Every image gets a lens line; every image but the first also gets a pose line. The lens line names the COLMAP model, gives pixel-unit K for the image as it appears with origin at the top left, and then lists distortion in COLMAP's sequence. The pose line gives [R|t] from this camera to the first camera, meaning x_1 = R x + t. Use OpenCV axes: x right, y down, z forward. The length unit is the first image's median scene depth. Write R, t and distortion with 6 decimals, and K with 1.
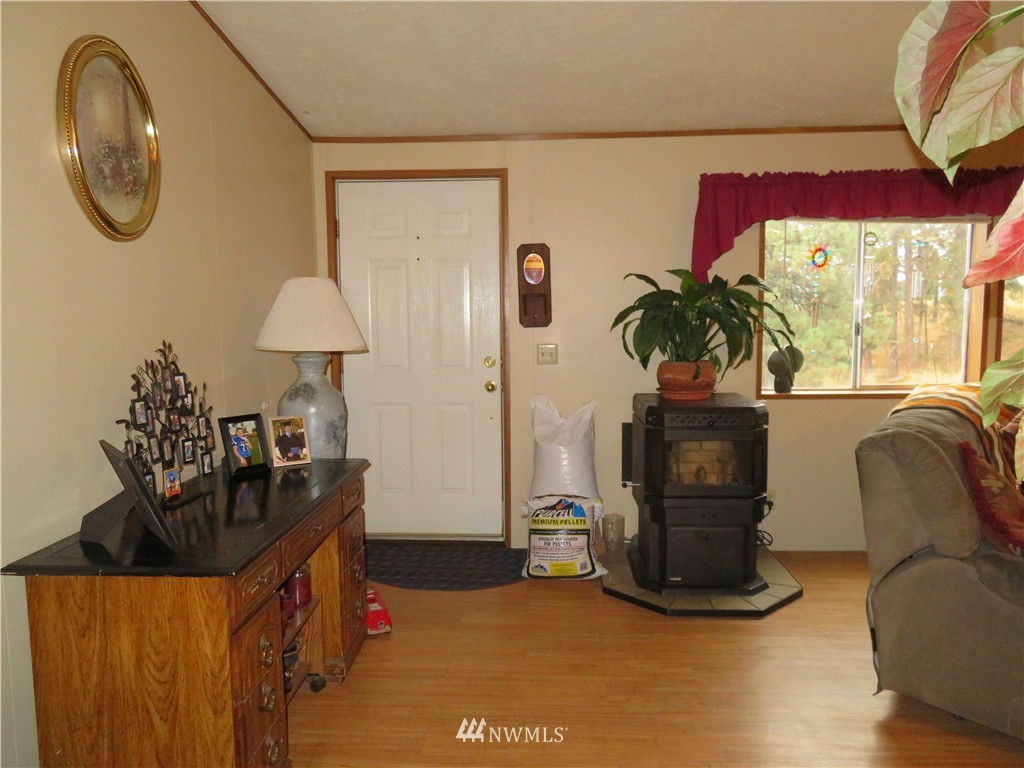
lens RADIAL K [[732.5, 0, 512.0], [0, 732.5, 384.0], [0, 0, 1]] dist [-0.000275, -0.002003]
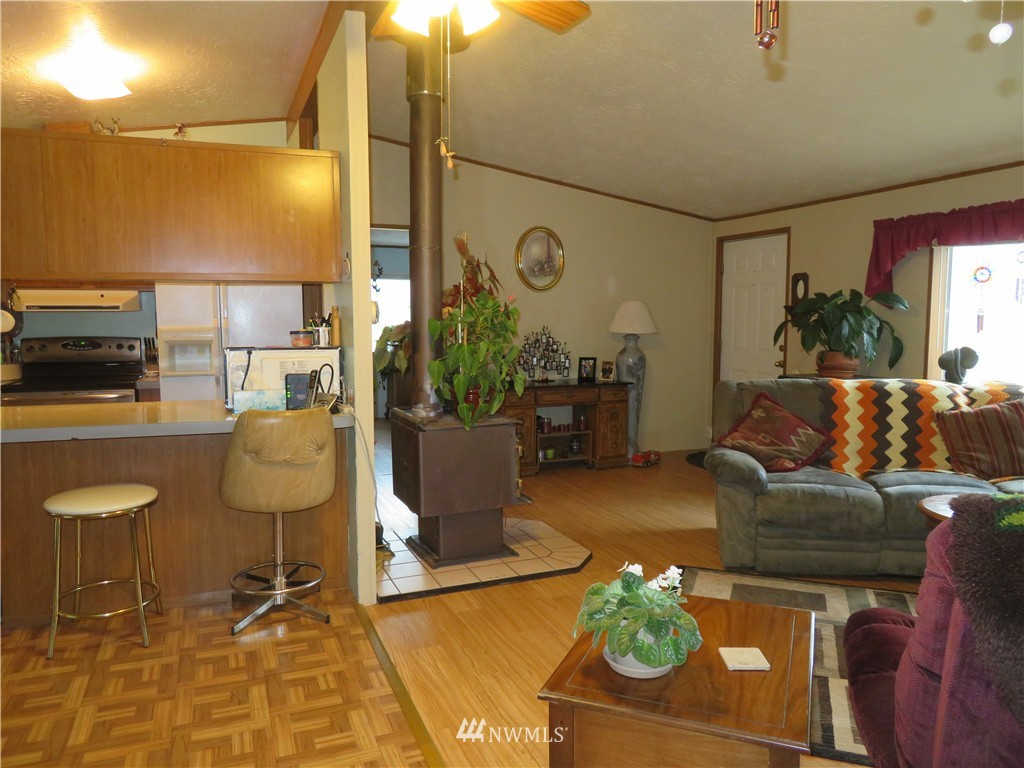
lens RADIAL K [[732.5, 0, 512.0], [0, 732.5, 384.0], [0, 0, 1]] dist [-0.000275, -0.002003]
pose [[0.414970, 0.092428, -0.905128, 1.712393], [-0.093631, 0.993883, 0.058564, 0.010988], [0.905004, 0.060446, 0.421086, -0.269893]]
